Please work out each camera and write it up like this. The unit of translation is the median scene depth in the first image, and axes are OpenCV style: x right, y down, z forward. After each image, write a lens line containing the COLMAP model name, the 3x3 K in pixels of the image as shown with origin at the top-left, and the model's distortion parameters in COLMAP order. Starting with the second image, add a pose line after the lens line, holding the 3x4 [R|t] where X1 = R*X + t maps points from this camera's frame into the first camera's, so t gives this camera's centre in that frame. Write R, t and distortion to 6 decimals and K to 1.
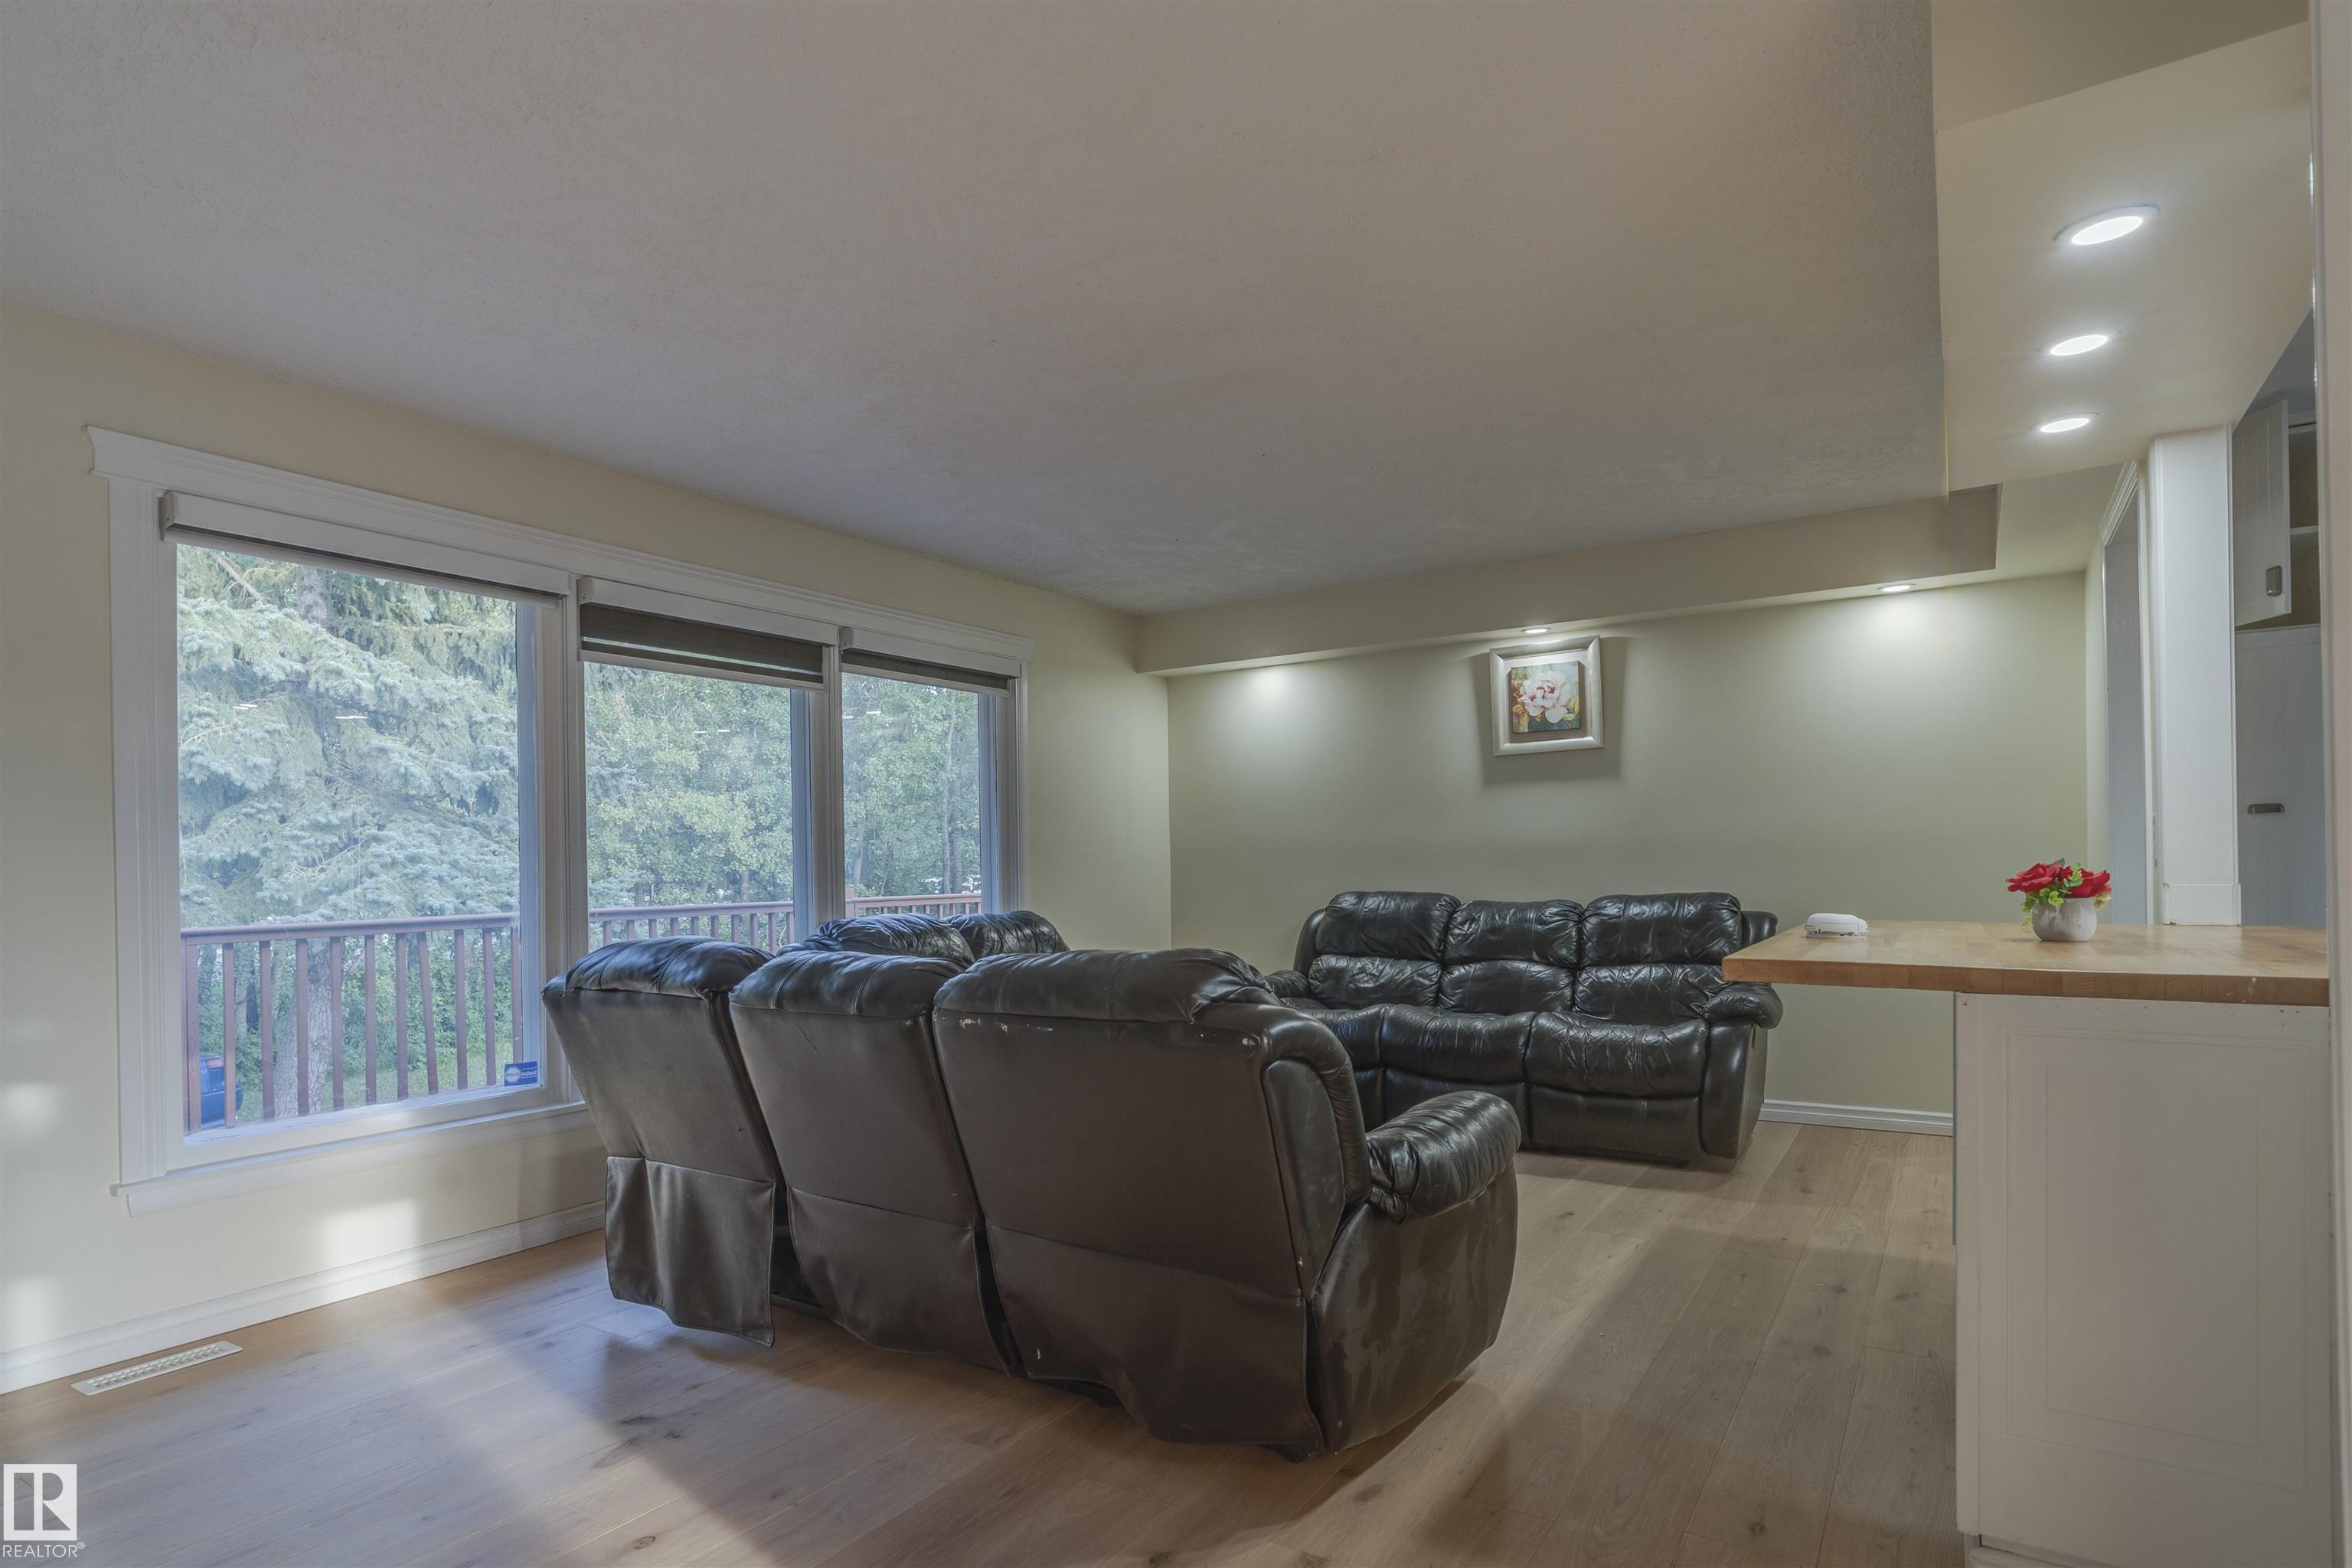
lens RADIAL K [[1200.7, 0, 1178.3], [0, 1200.7, 856.4], [0, 0, 1]] dist [-0.000030, 0.000034]
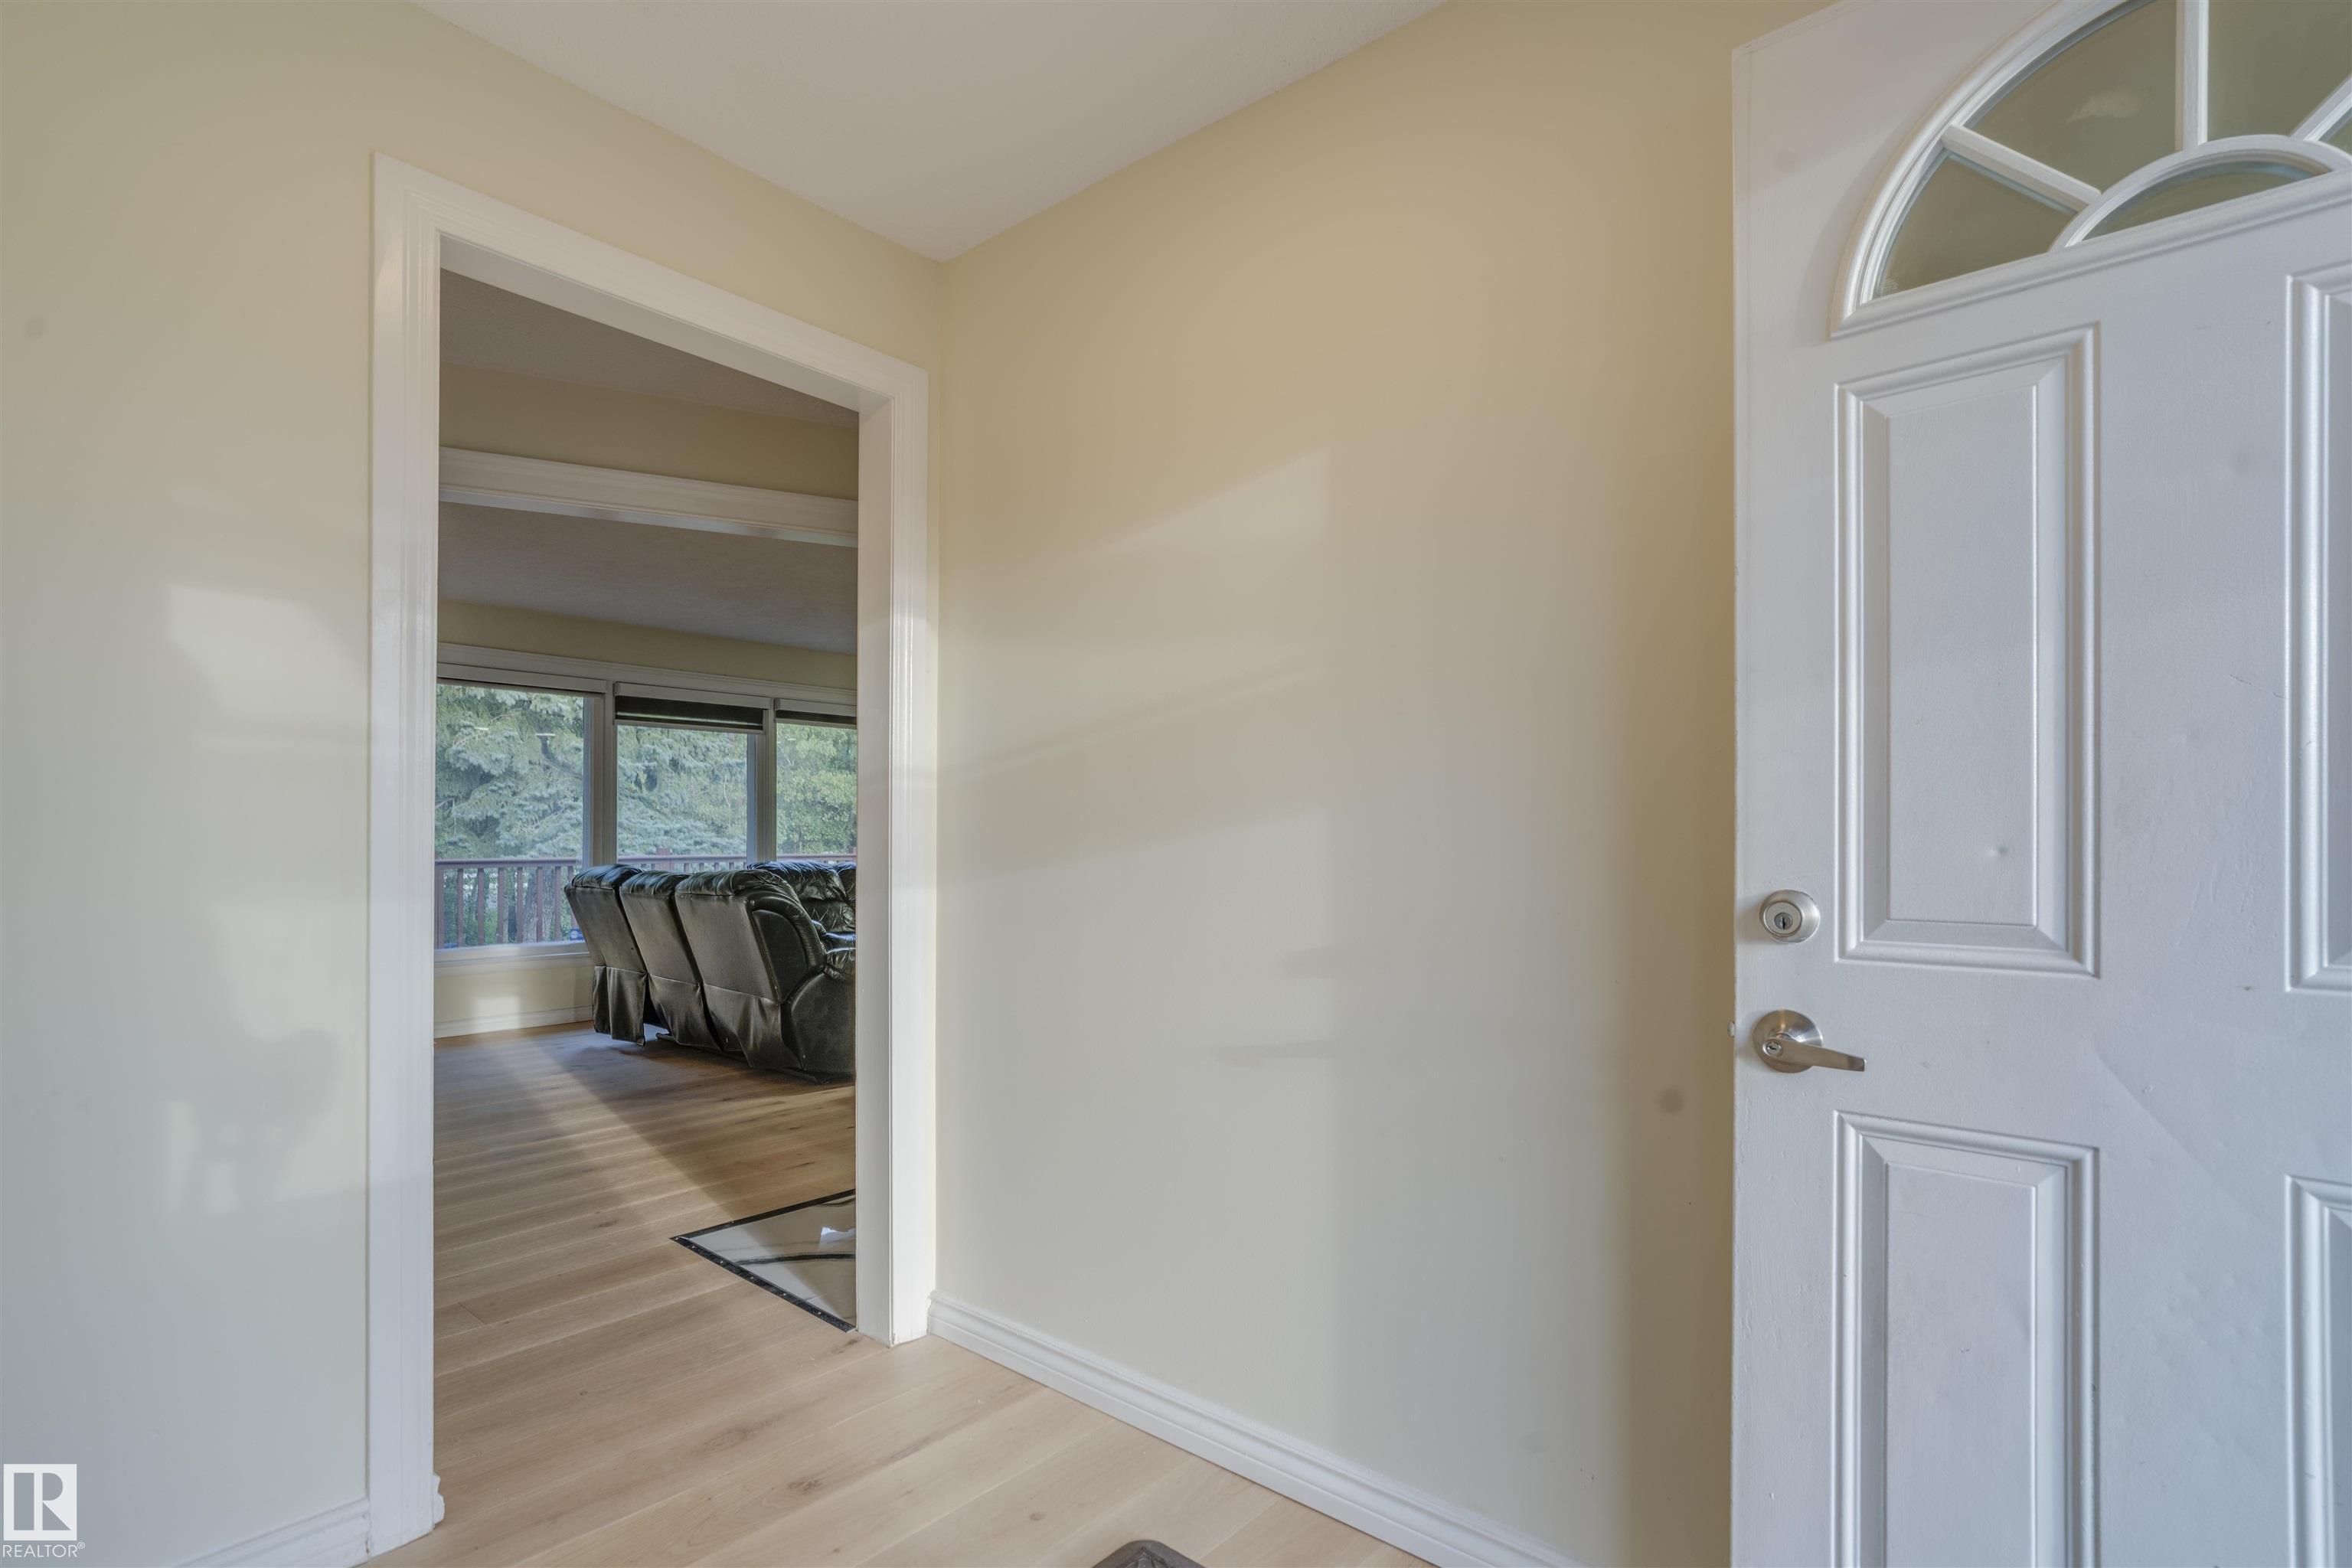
lens RADIAL K [[1119.0, 0, 1215.9], [0, 1119.0, 827.5], [0, 0, 1]] dist [-0.002415, -0.000358]
pose [[0.992710, 0.021056, -0.118674, 0.342249], [-0.020846, 0.999778, 0.003015, -0.011264], [0.118711, -0.000519, 0.992929, -0.340385]]
